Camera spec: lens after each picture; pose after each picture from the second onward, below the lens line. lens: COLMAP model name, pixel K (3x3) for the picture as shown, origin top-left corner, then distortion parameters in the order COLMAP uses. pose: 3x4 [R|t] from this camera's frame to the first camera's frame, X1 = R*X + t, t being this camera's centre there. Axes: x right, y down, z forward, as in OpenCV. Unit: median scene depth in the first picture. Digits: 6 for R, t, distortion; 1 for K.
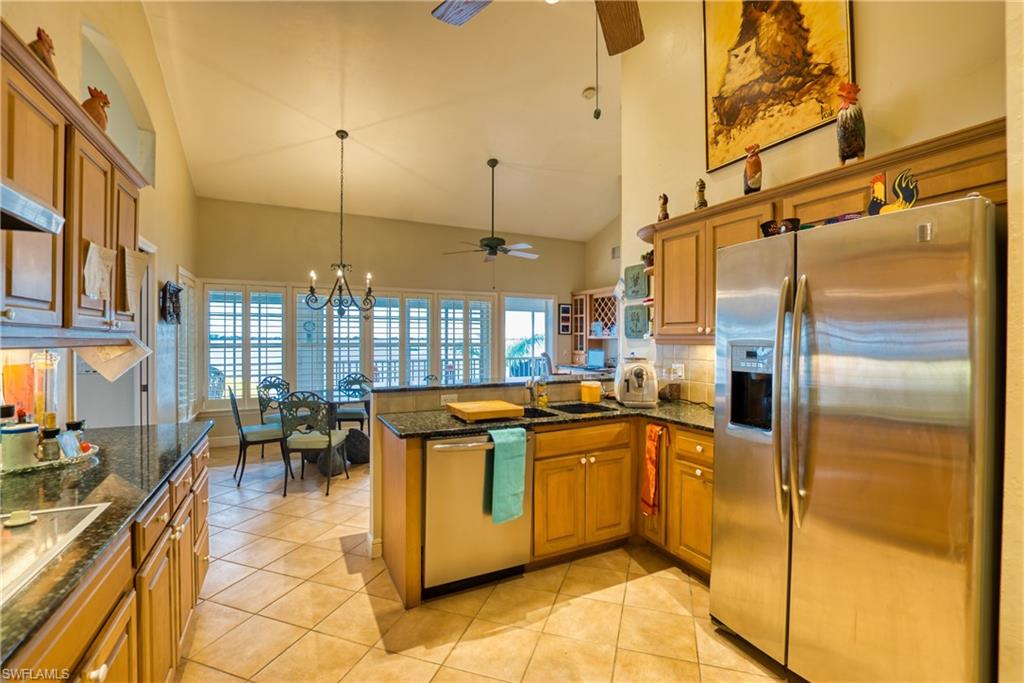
lens RADIAL K [[450.5, 0, 509.6], [0, 450.5, 338.2], [0, 0, 1]] dist [-0.002603, -0.000305]
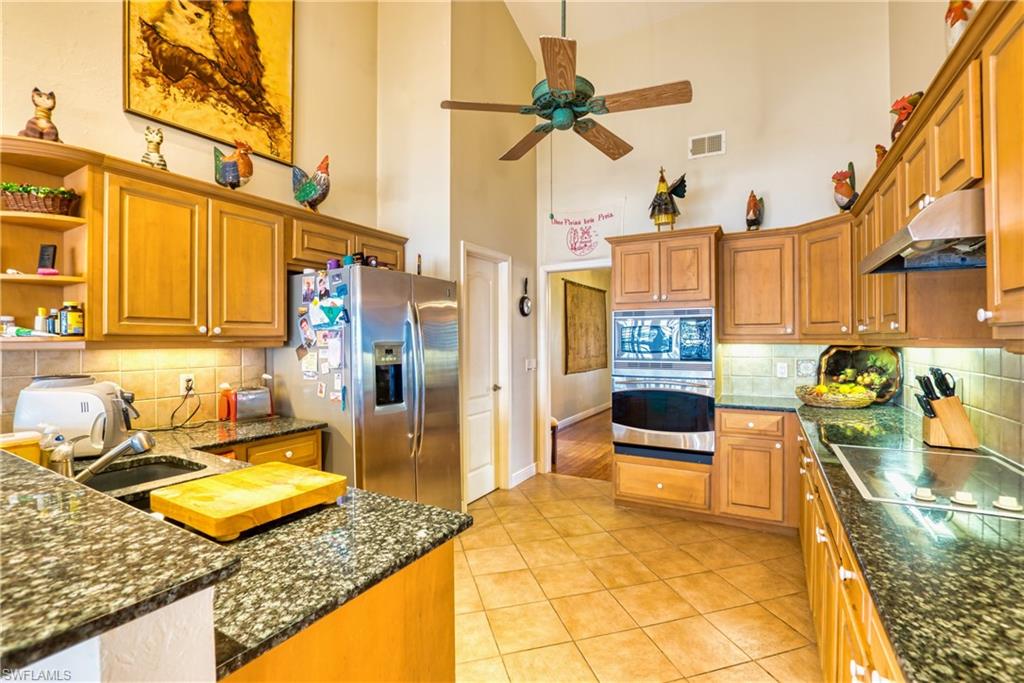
lens RADIAL K [[450.5, 0, 509.6], [0, 450.5, 338.2], [0, 0, 1]] dist [-0.002603, -0.000305]
pose [[-0.538493, 0.003592, 0.842622, -0.560915], [0.004838, 0.999988, -0.001170, -0.000219], [-0.842616, 0.003447, -0.538504, 0.987003]]
